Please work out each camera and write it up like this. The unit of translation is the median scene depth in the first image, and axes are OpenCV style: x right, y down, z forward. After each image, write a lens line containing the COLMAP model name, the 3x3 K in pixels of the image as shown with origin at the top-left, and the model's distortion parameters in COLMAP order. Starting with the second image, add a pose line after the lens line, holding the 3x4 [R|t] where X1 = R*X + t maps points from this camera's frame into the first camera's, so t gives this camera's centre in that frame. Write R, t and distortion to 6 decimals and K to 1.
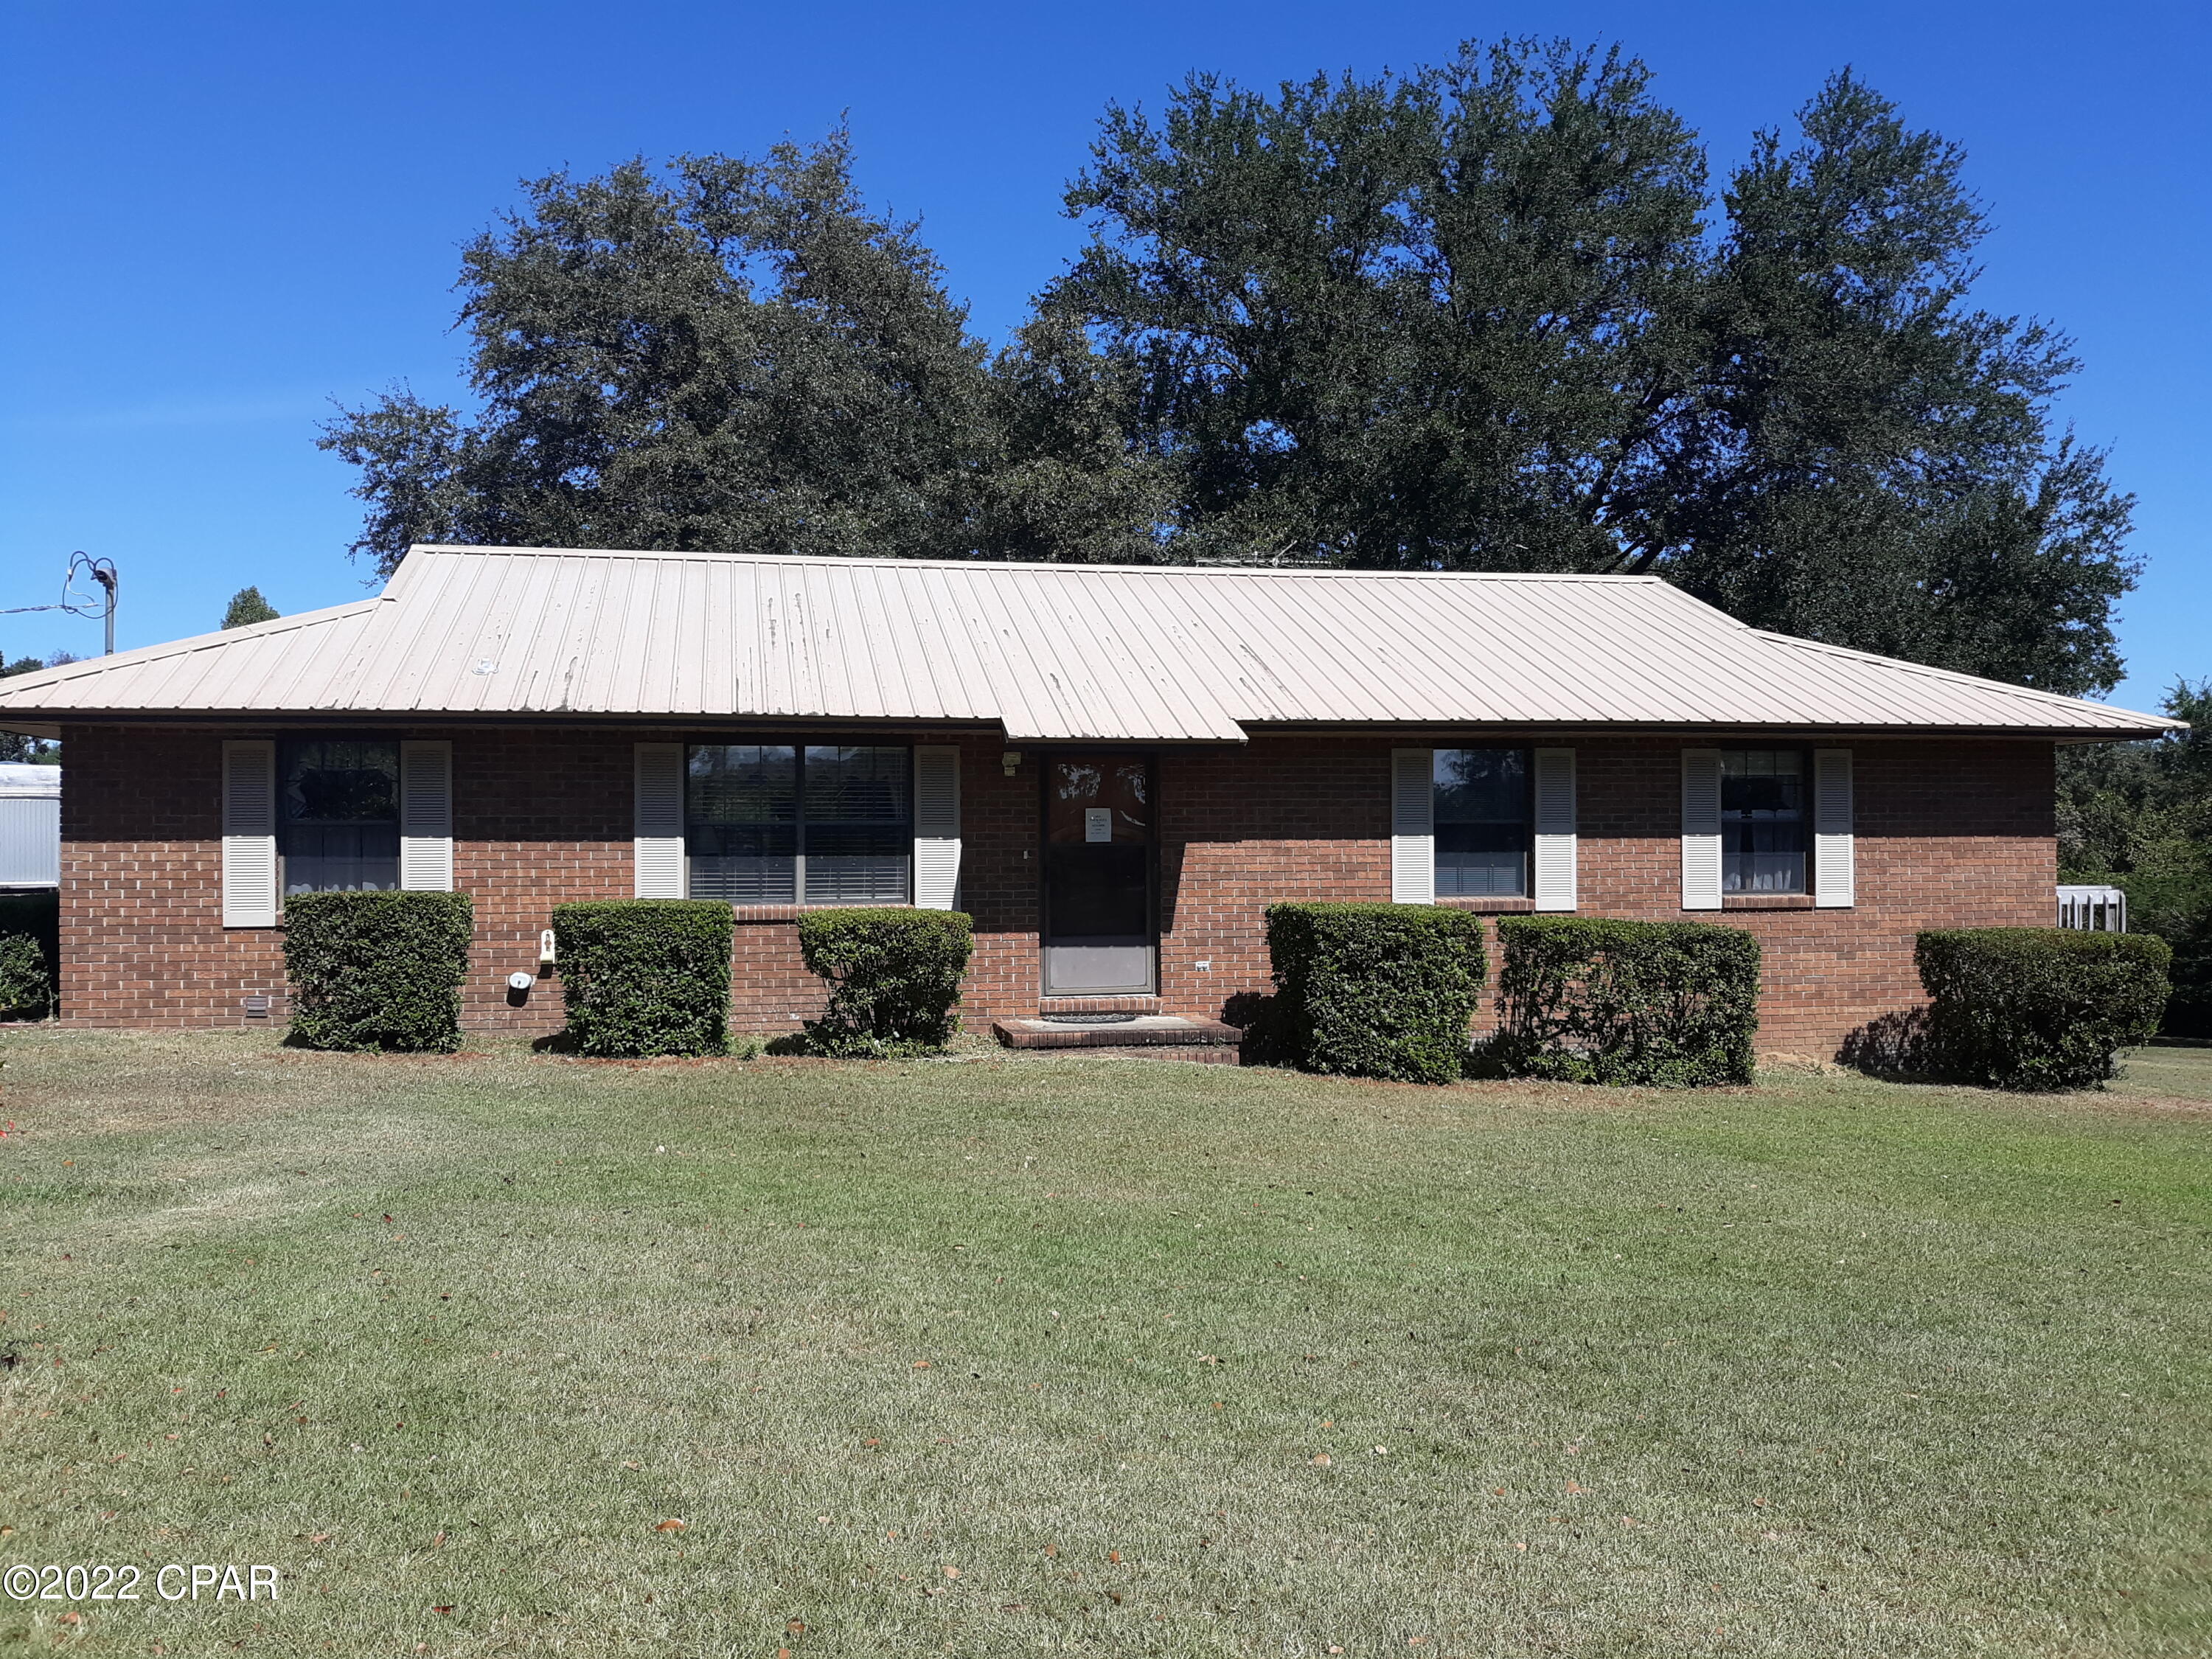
lens RADIAL K [[1779.8, 0, 1112.2], [0, 1779.8, 827.7], [0, 0, 1]] dist [0.030692, -0.105338]
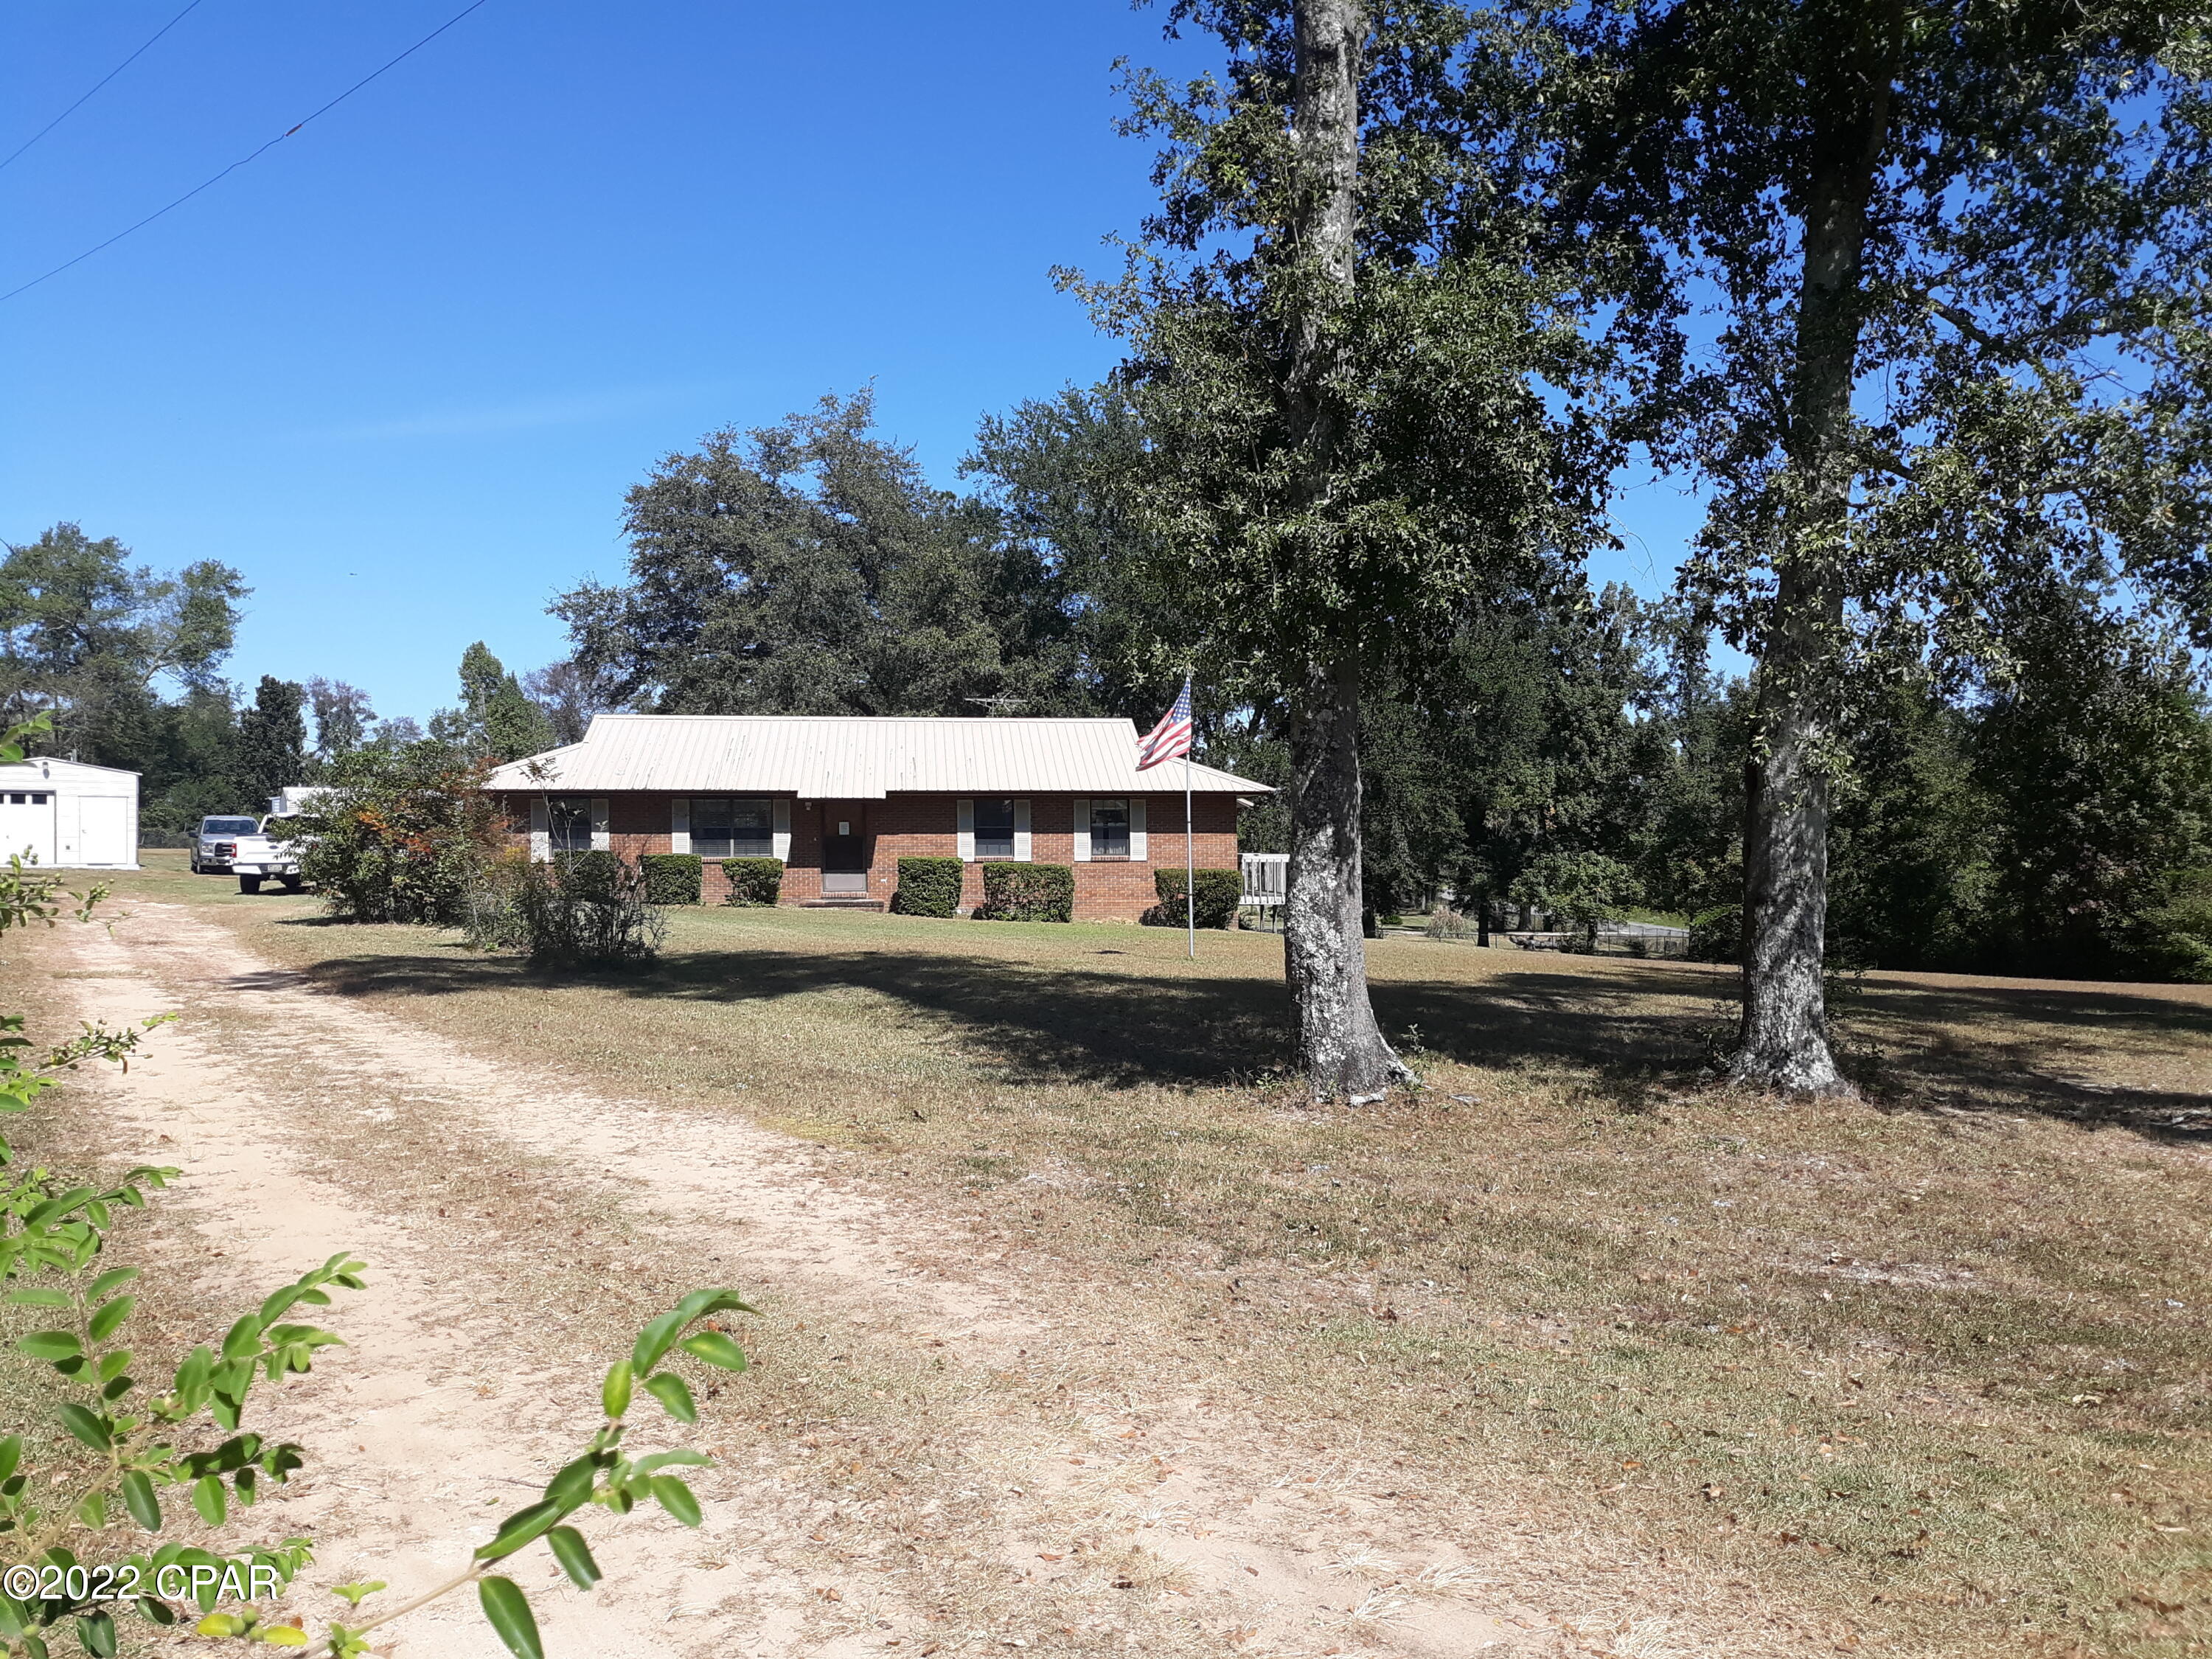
lens RADIAL K [[1779.8, 0, 1108.6], [0, 1779.8, 838.6], [0, 0, 1]] dist [0.030692, -0.105338]
pose [[0.995366, 0.002709, -0.096125, 0.636716], [-0.001929, 0.999965, 0.008198, -0.008621], [0.096144, -0.007975, 0.995336, -1.606718]]
